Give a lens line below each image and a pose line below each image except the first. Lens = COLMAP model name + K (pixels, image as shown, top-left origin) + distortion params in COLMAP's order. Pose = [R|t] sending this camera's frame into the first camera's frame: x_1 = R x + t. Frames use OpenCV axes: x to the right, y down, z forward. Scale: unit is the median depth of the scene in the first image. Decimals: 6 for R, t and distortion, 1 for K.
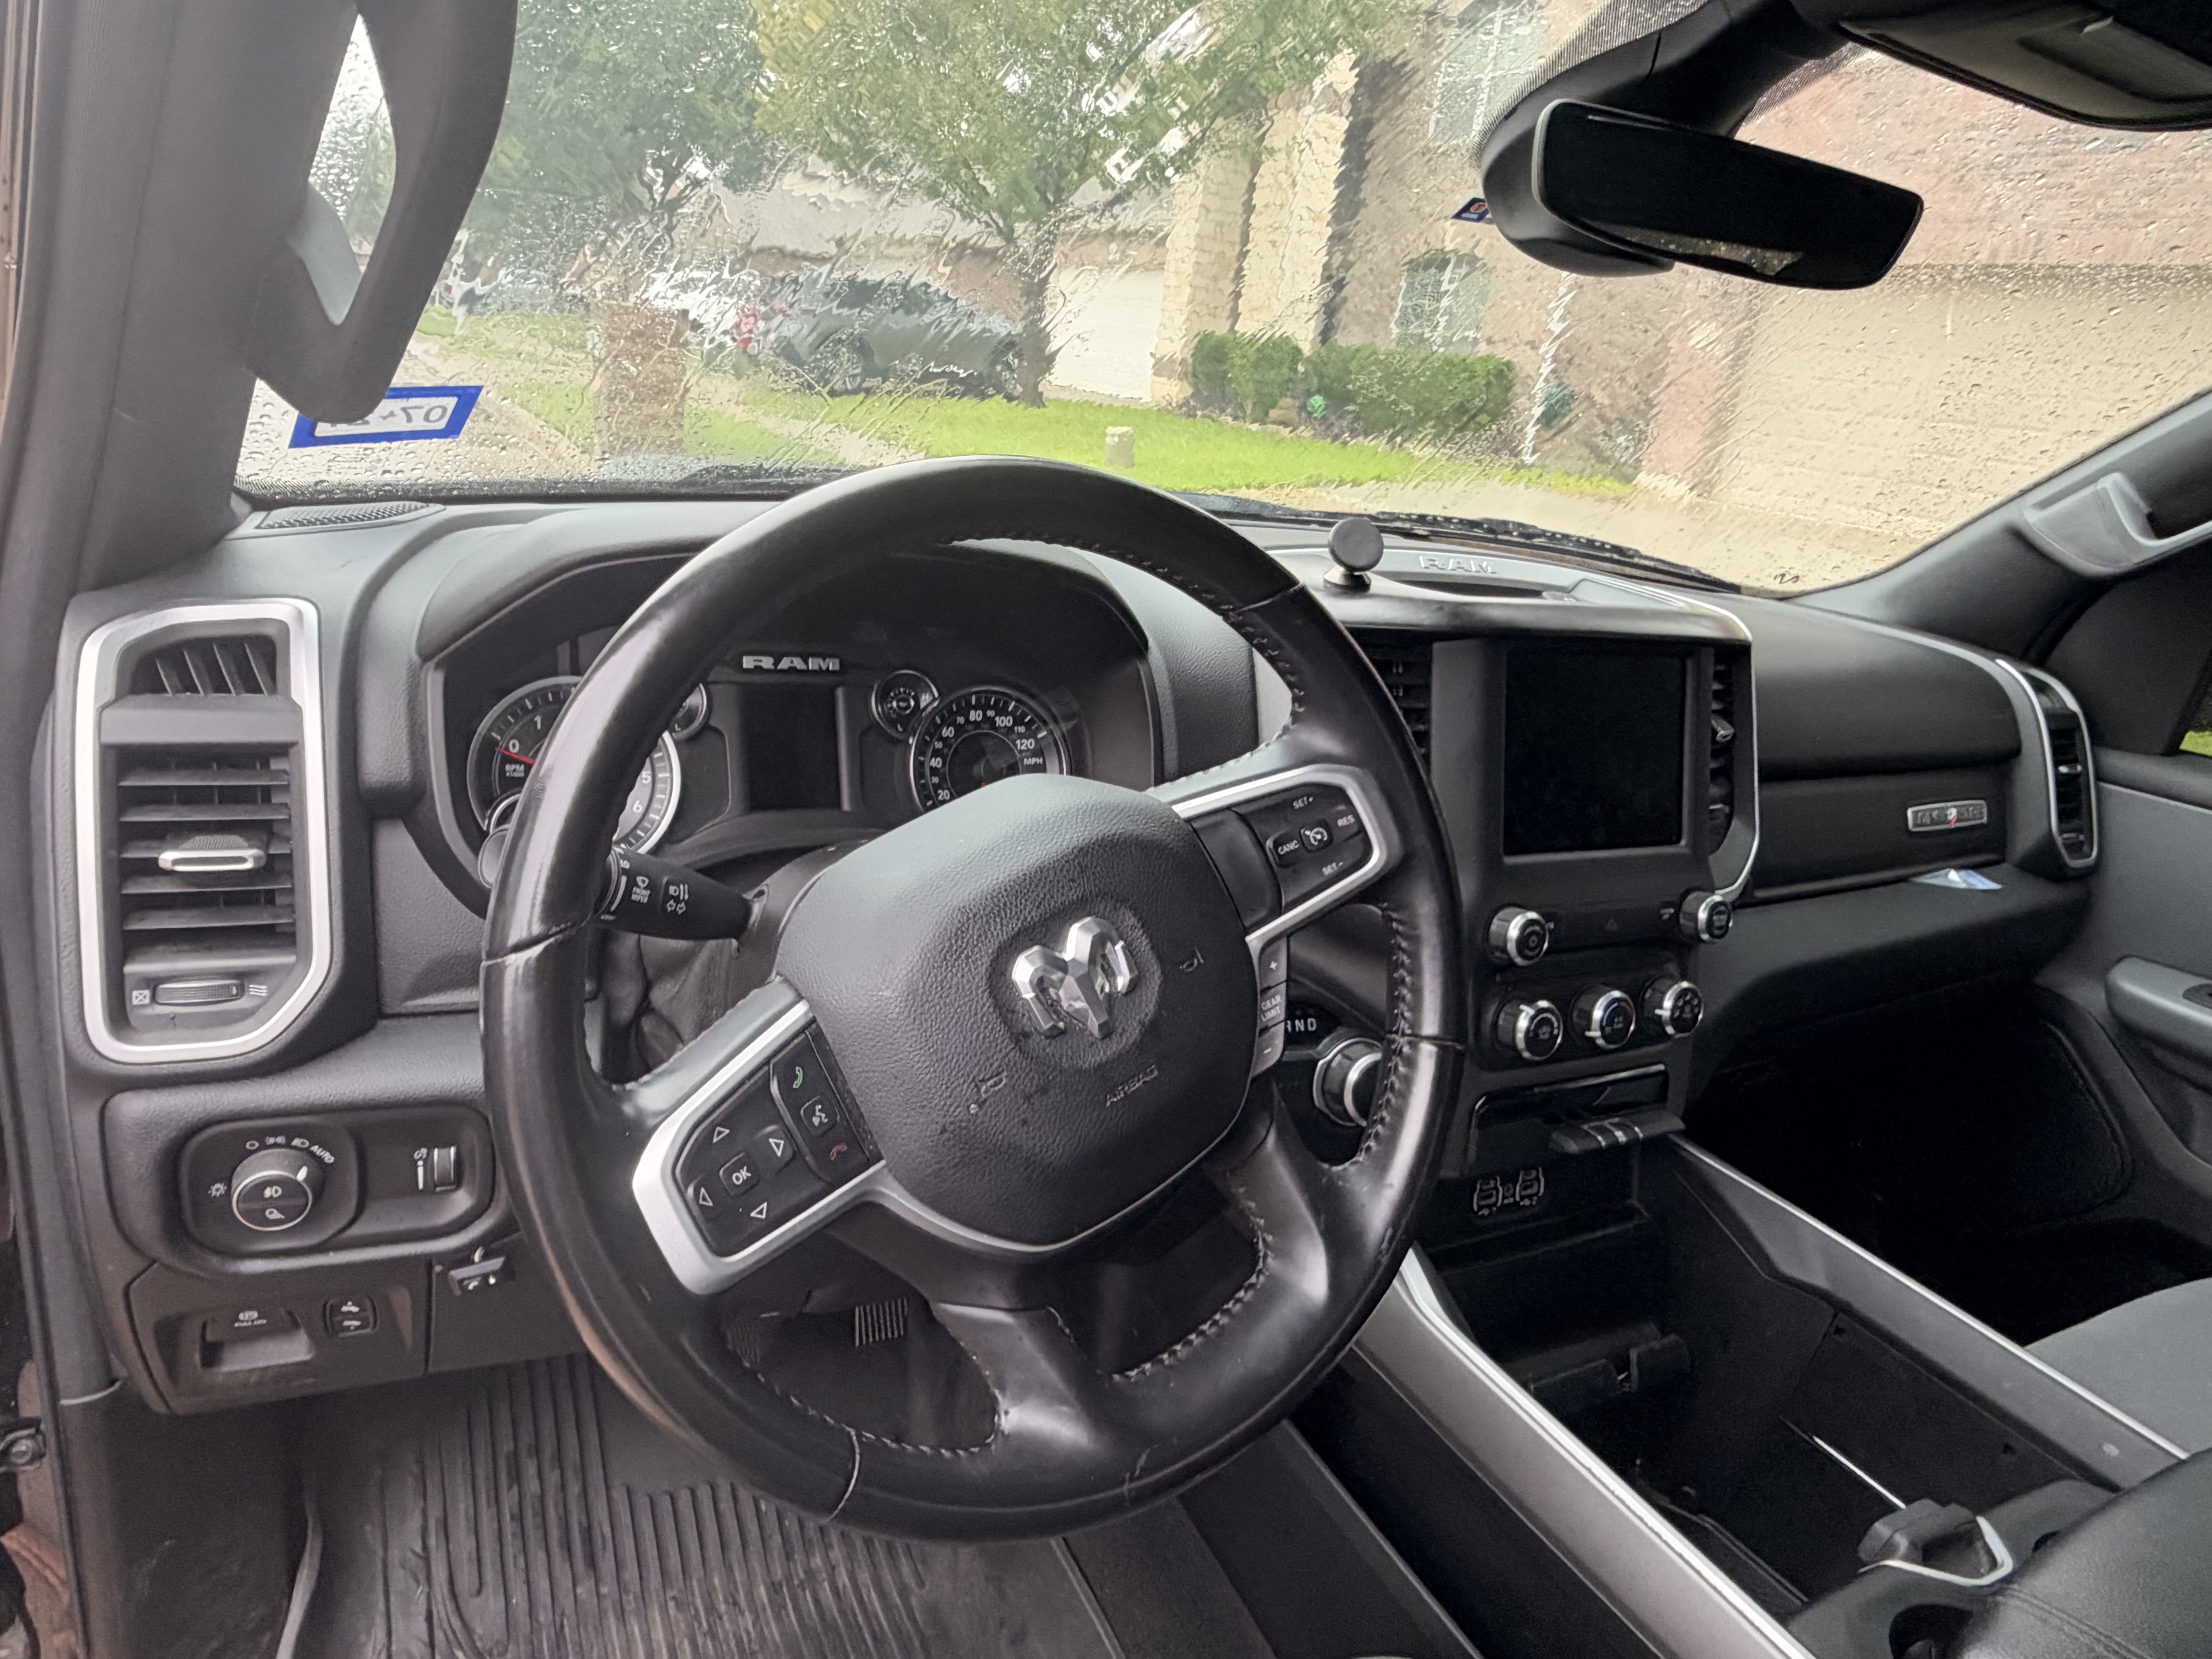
lens RADIAL K [[1316.6, 0, 1092.5], [0, 1316.6, 869.0], [0, 0, 1]] dist [0.005754, 0.002369]
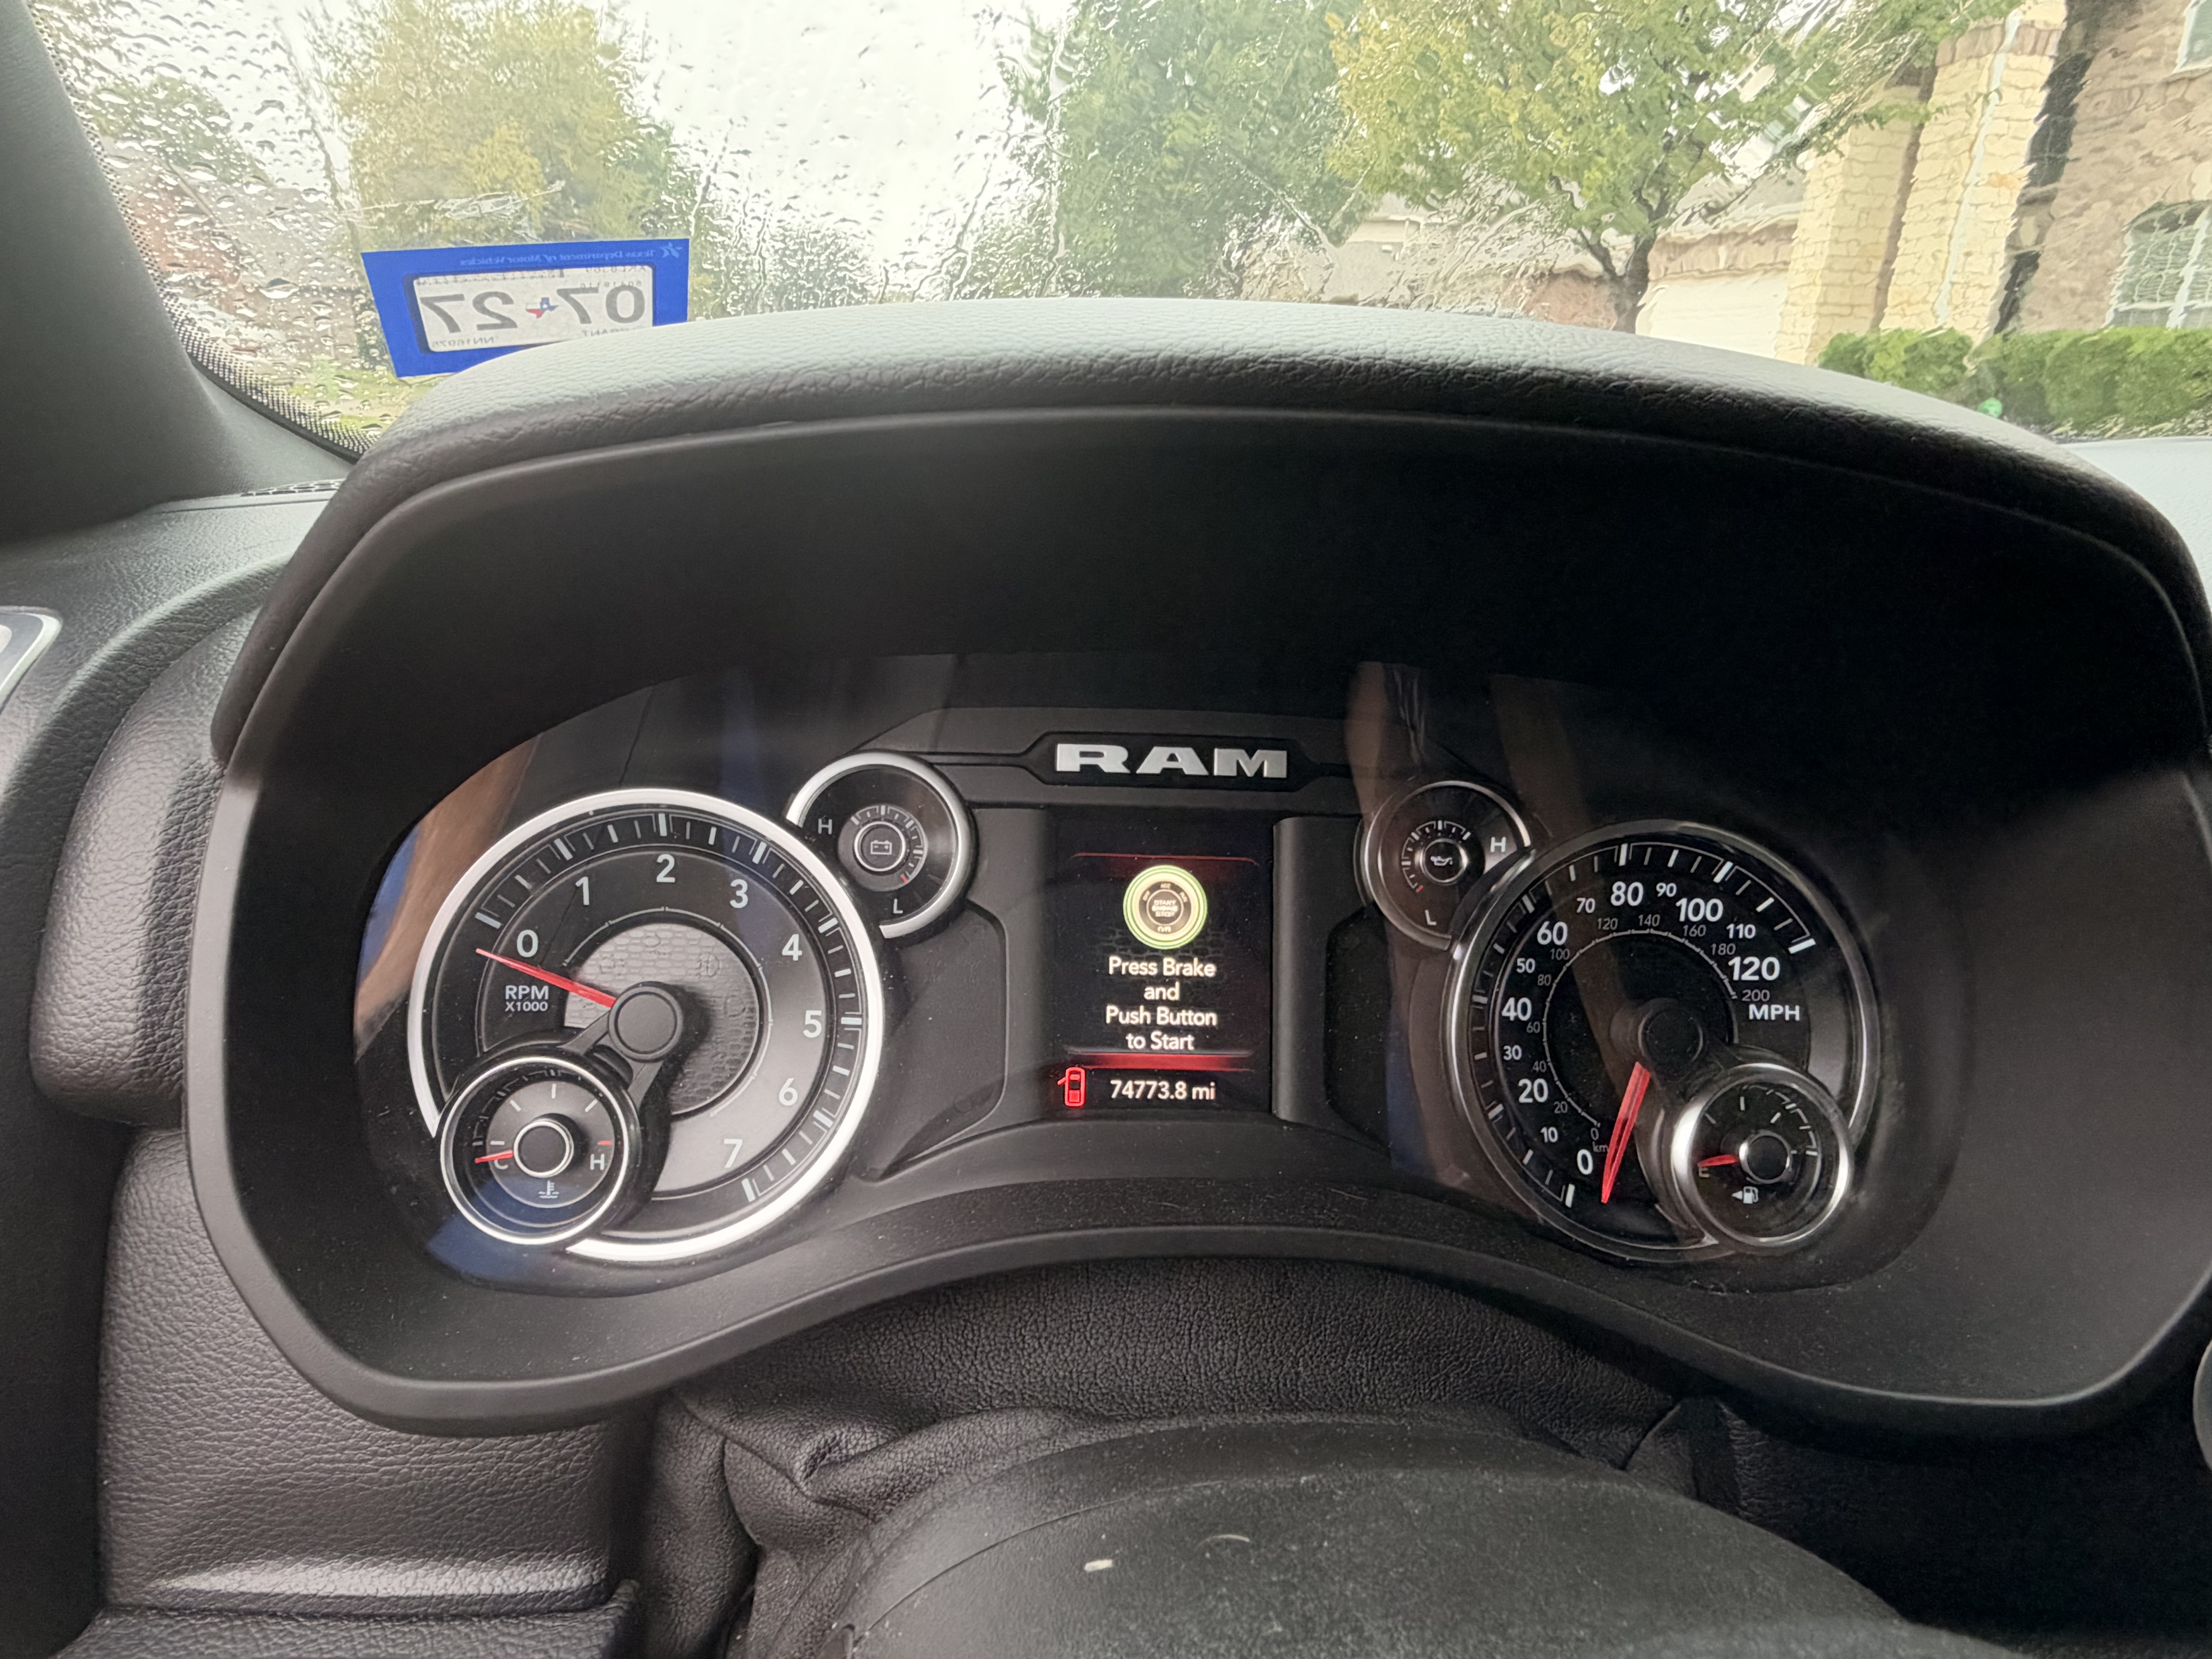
lens RADIAL K [[1347.3, 0, 1084.3], [0, 1347.3, 819.2], [0, 0, 1]] dist [-0.000133, 0.001356]
pose [[0.917676, 0.041284, -0.395180, -0.080016], [-0.070864, 0.995647, -0.060545, -0.103836], [0.390960, 0.083565, 0.916606, 0.566429]]
